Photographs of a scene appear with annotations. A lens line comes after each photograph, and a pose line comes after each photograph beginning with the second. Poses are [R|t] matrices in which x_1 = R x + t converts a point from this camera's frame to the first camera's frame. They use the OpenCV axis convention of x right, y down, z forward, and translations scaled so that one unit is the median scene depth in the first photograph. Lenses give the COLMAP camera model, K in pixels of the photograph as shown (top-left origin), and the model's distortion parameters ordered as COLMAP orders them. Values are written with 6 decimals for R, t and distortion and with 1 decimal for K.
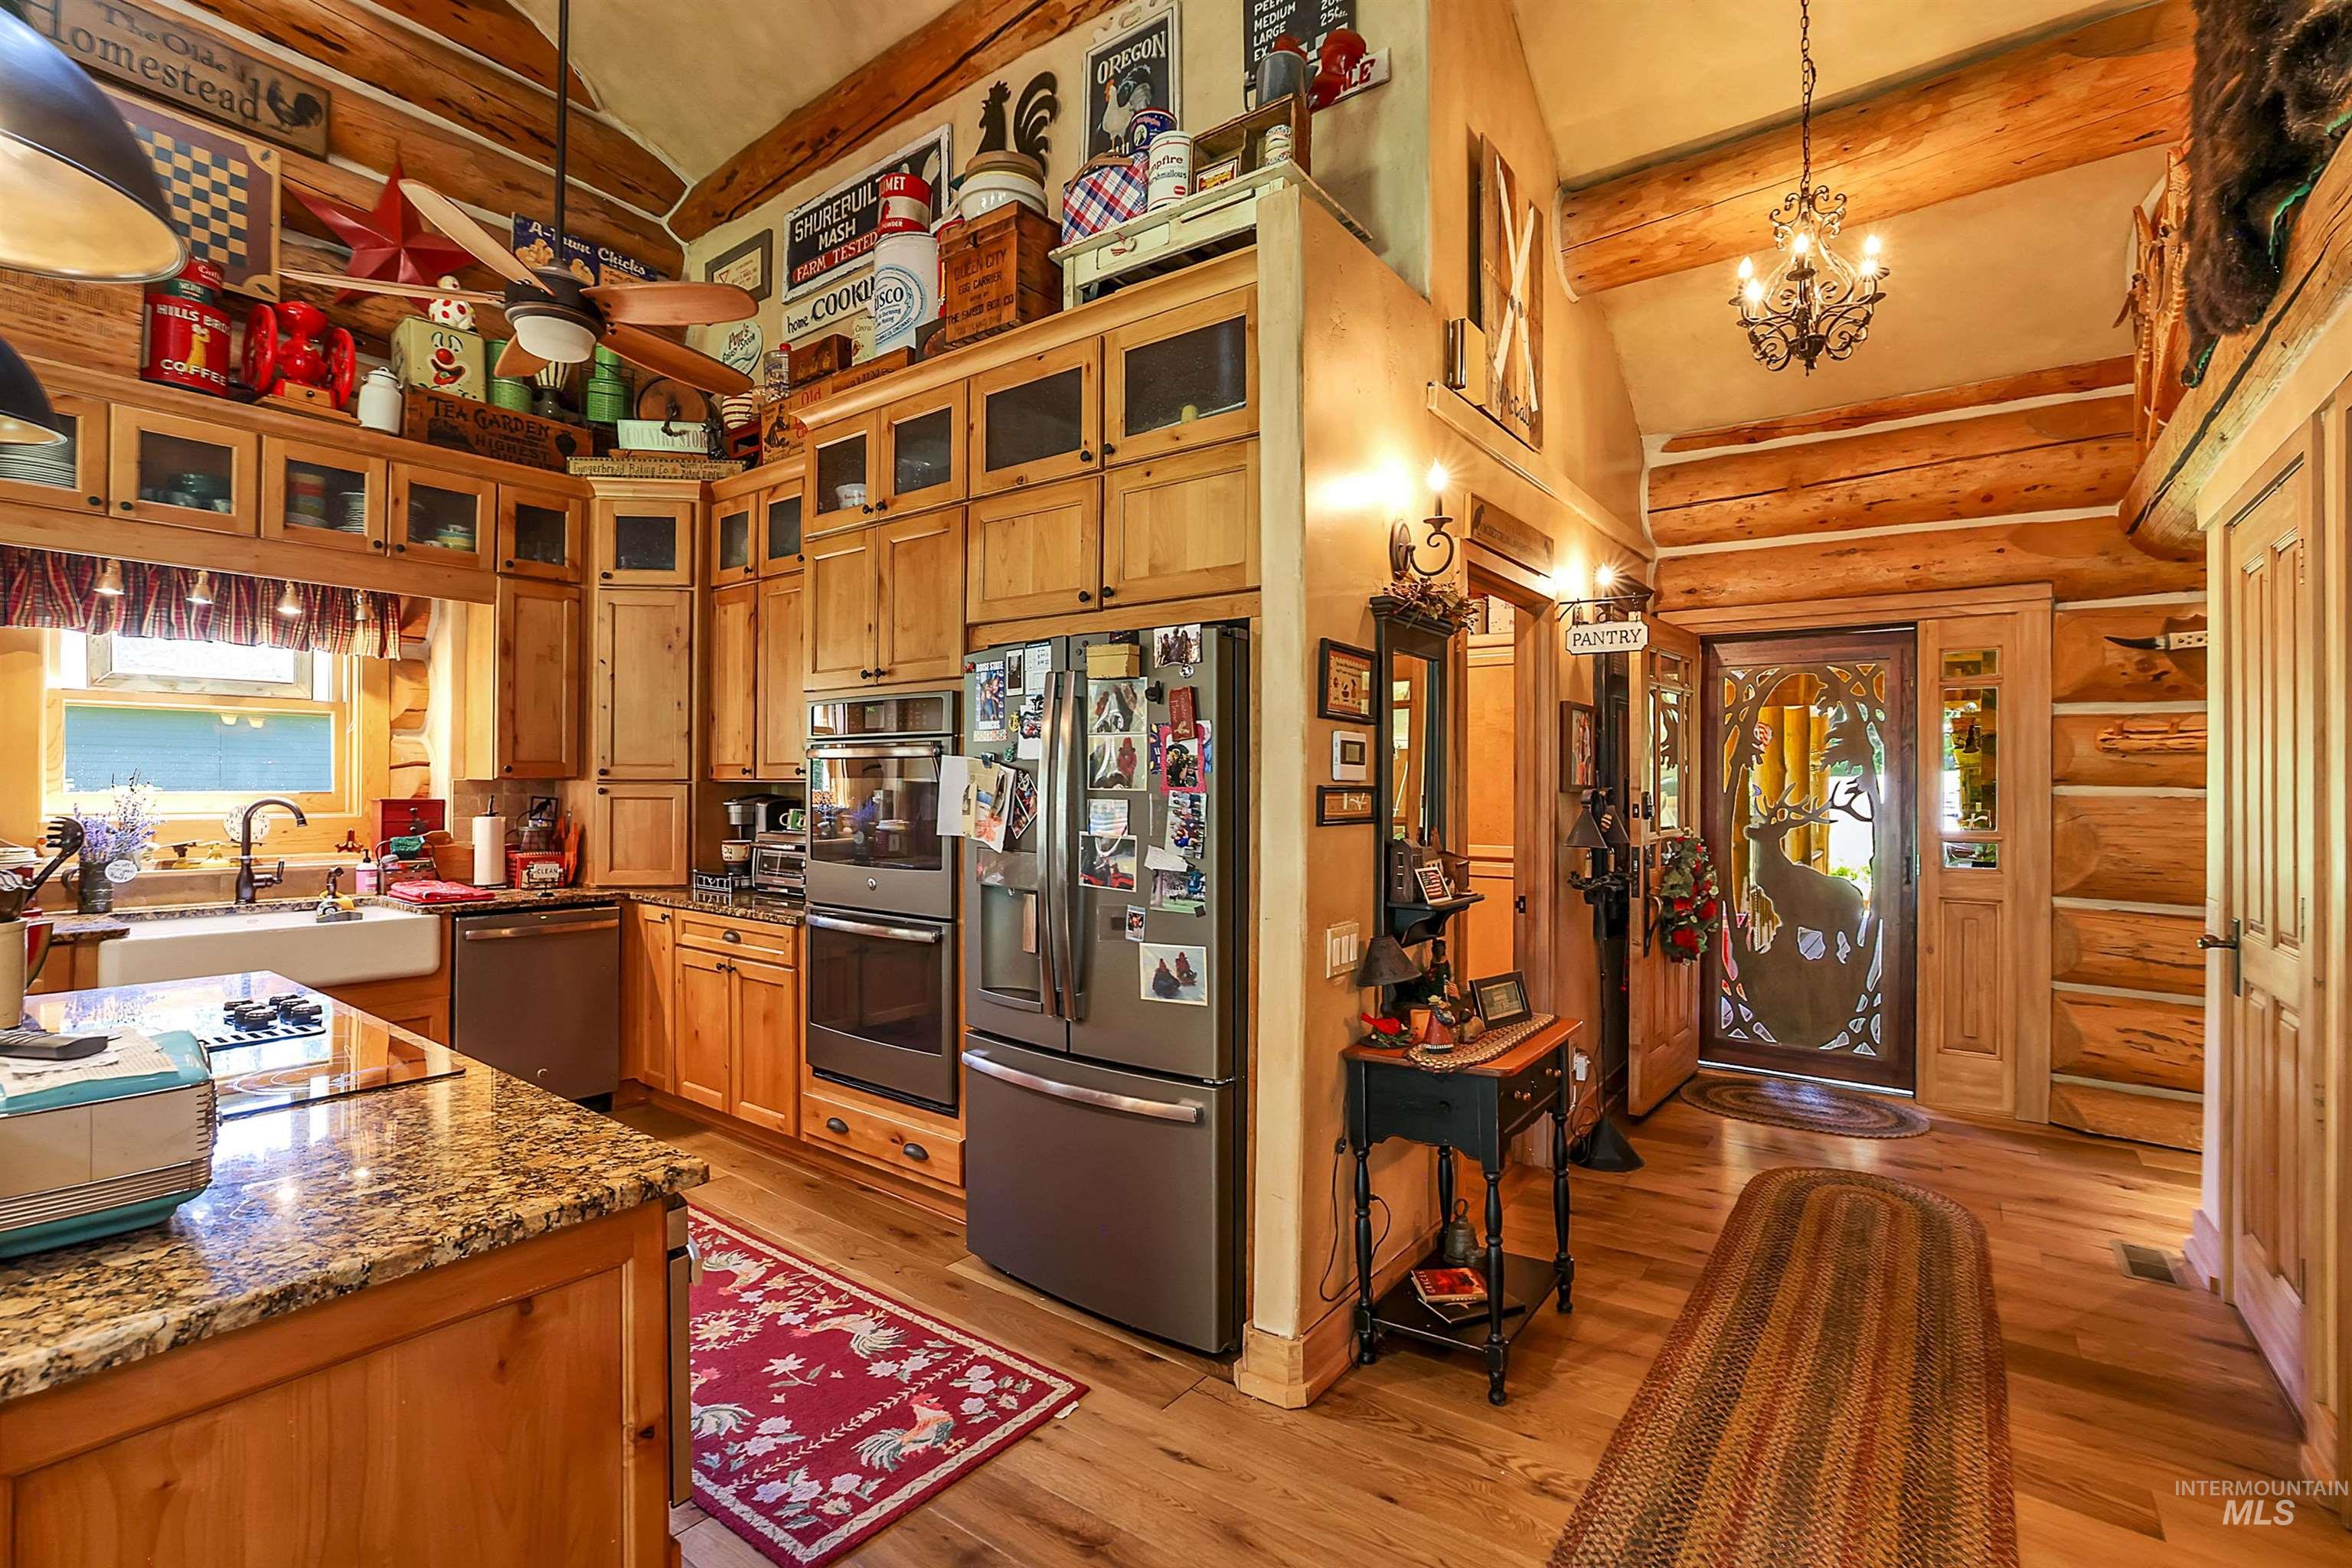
lens RADIAL K [[1046.7, 0, 1181.8], [0, 1046.7, 774.1], [0, 0, 1]] dist [-0.047985, 0.017847]
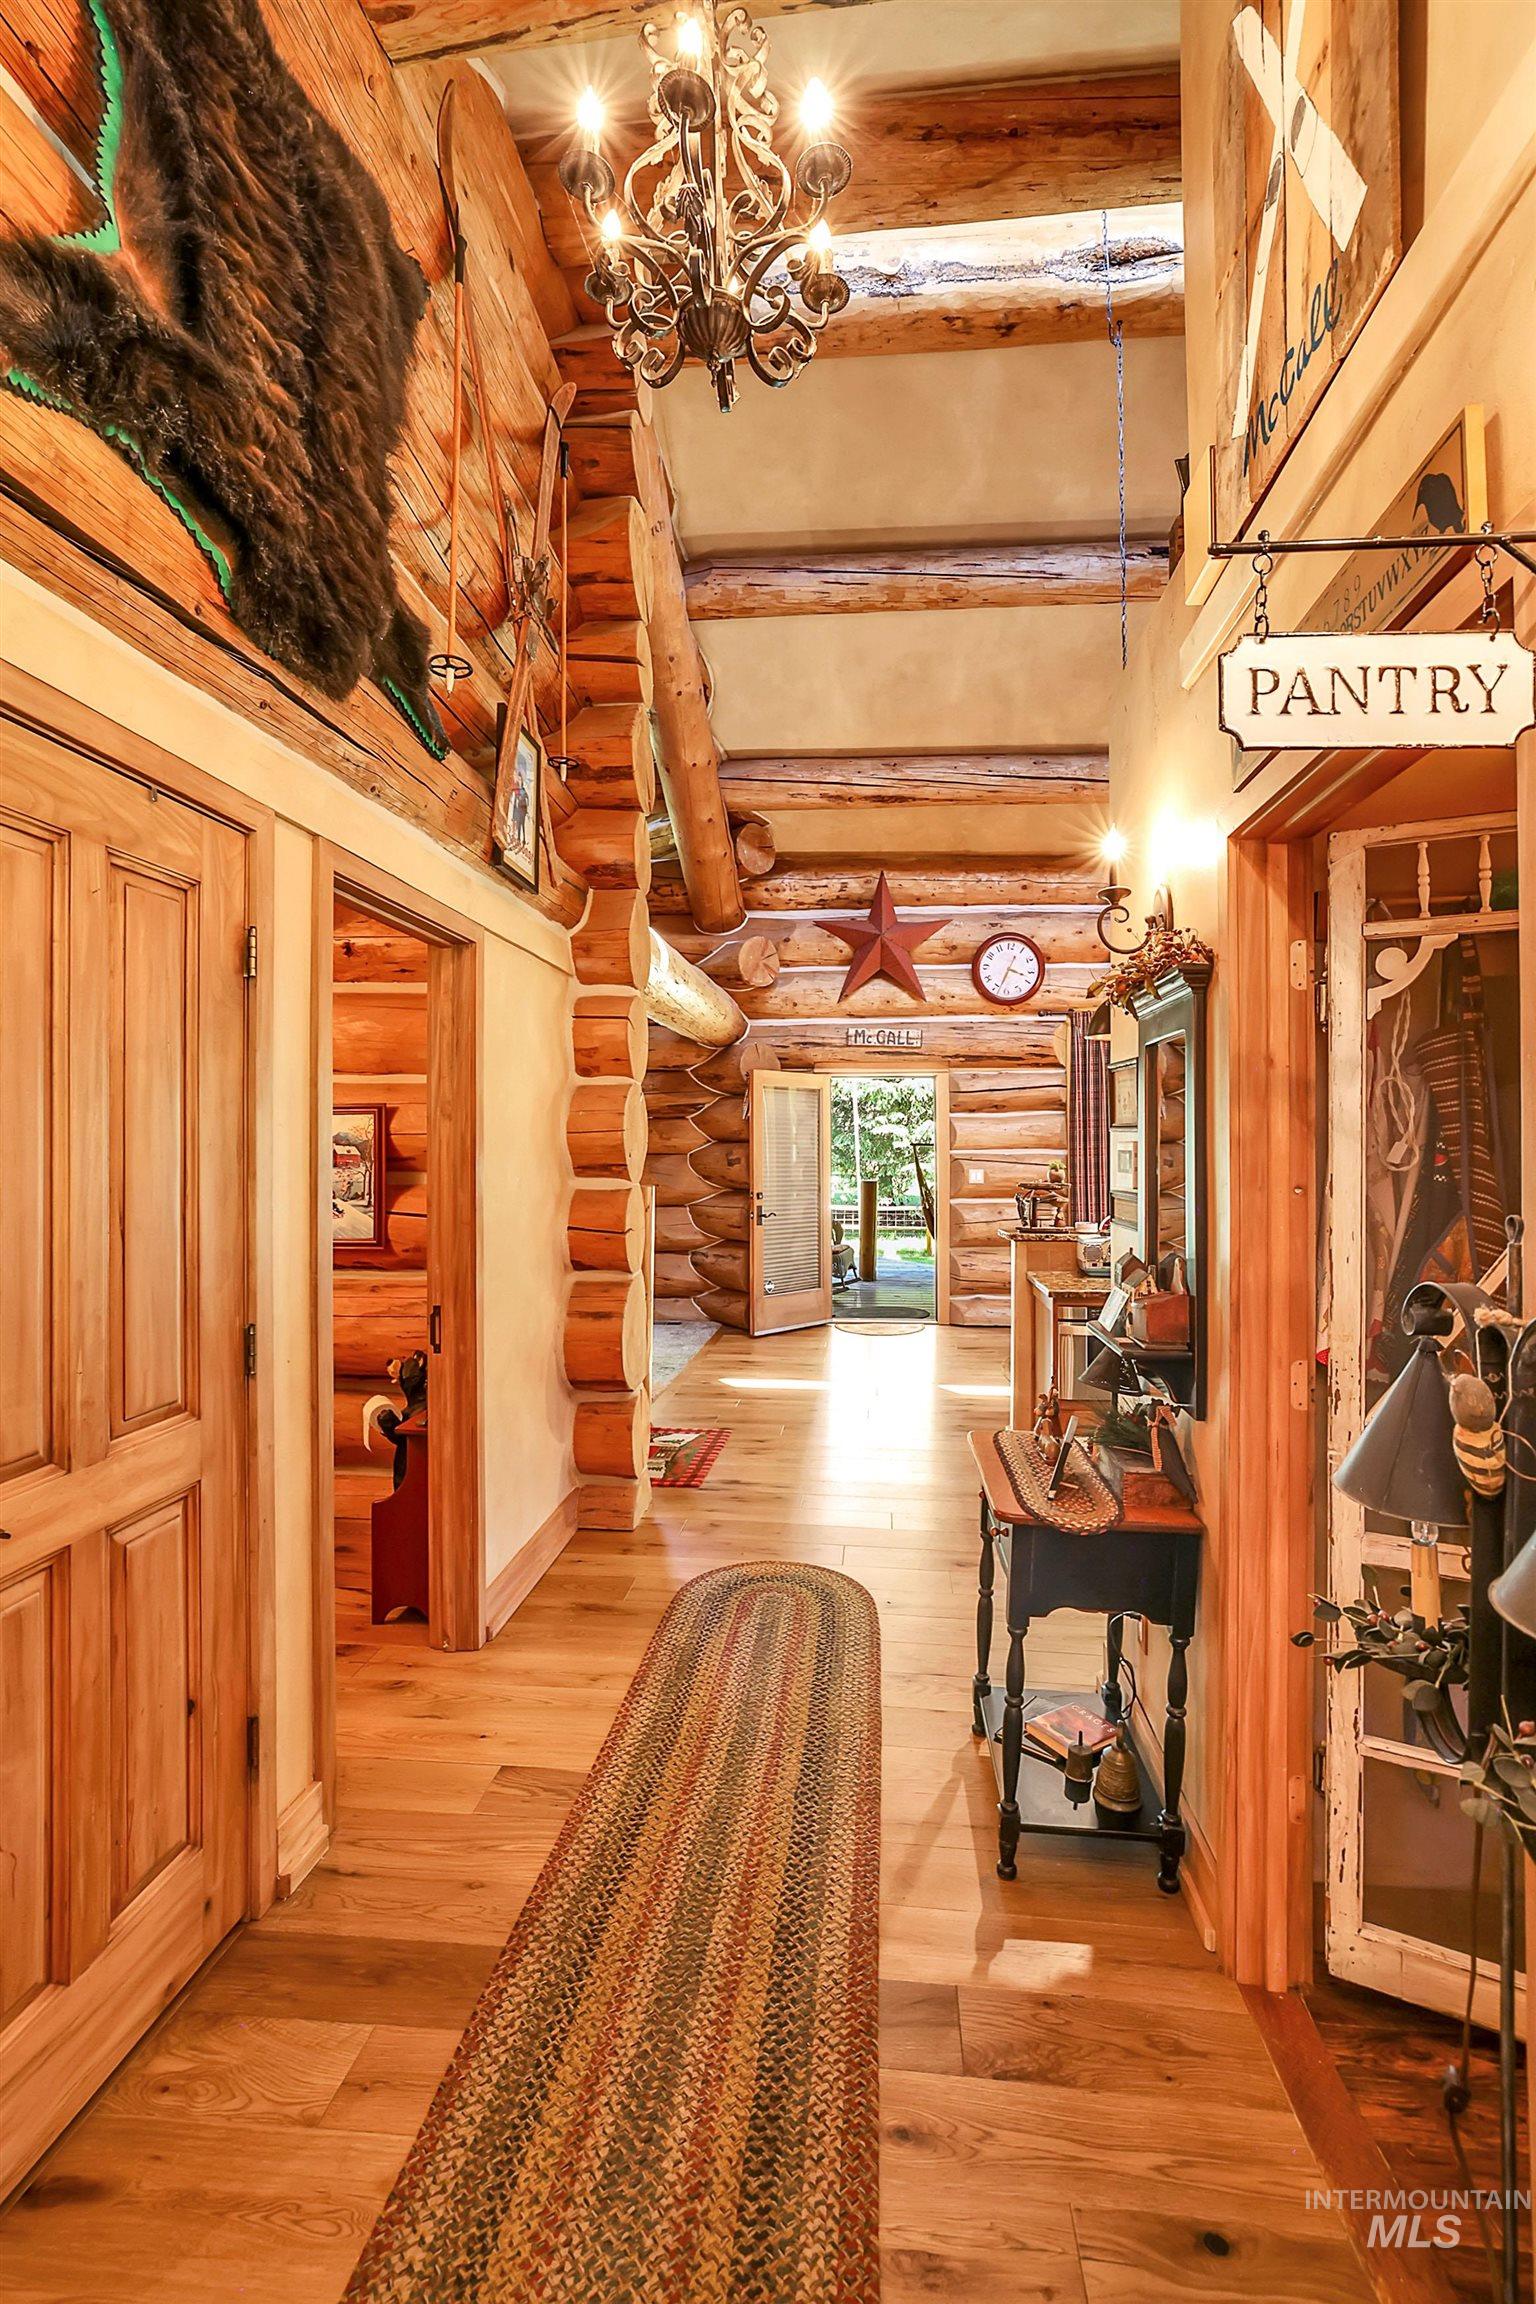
lens RADIAL K [[1008.4, 0, 768.0], [0, 1008.4, 1152.0], [0, 0, 1]] dist [-0.000290, -0.000006]
pose [[-0.862514, -0.007321, -0.505980, 0.591857], [-0.005156, 0.999971, -0.005680, -0.011094], [0.506007, -0.002291, -0.862526, 1.015148]]
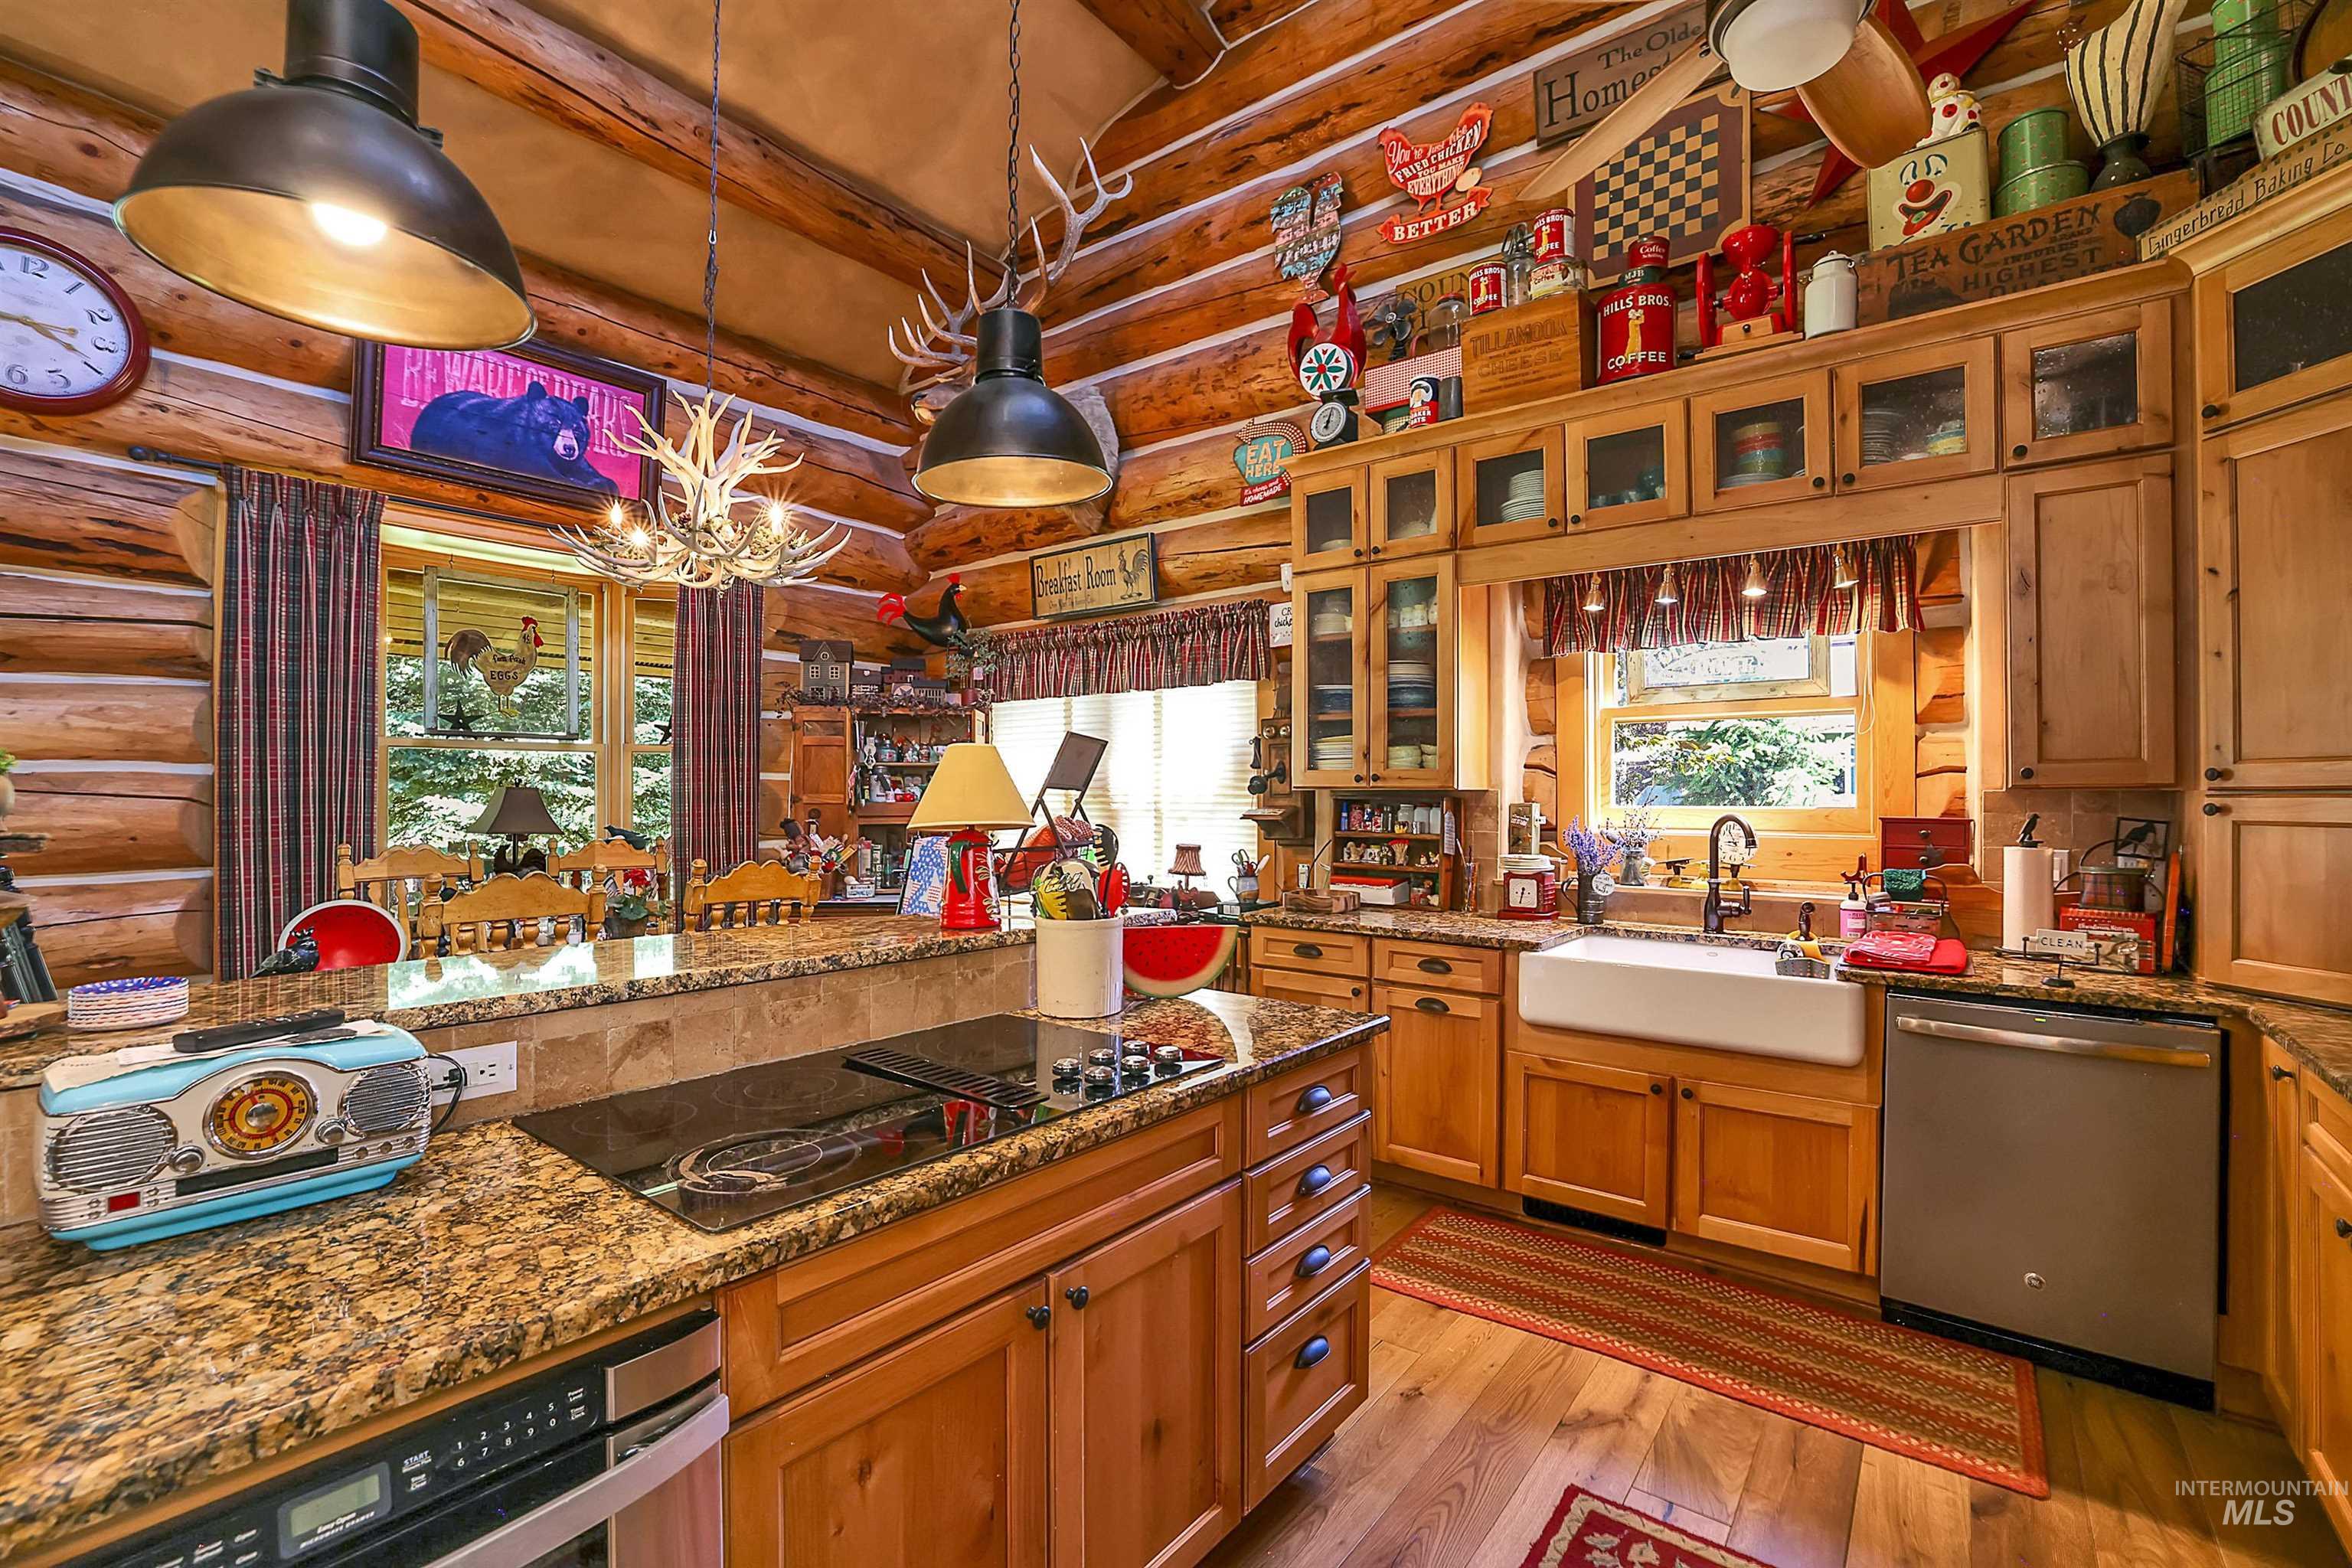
lens RADIAL K [[1023.0, 0, 1176.0], [0, 1023.0, 784.0], [0, 0, 1]] dist [-0.008495, 0.000491]
pose [[-0.011865, -0.016790, -0.999789, -0.023309], [0.005761, 0.999841, -0.016860, 0.009125], [0.999913, -0.005959, -0.011766, 0.474260]]
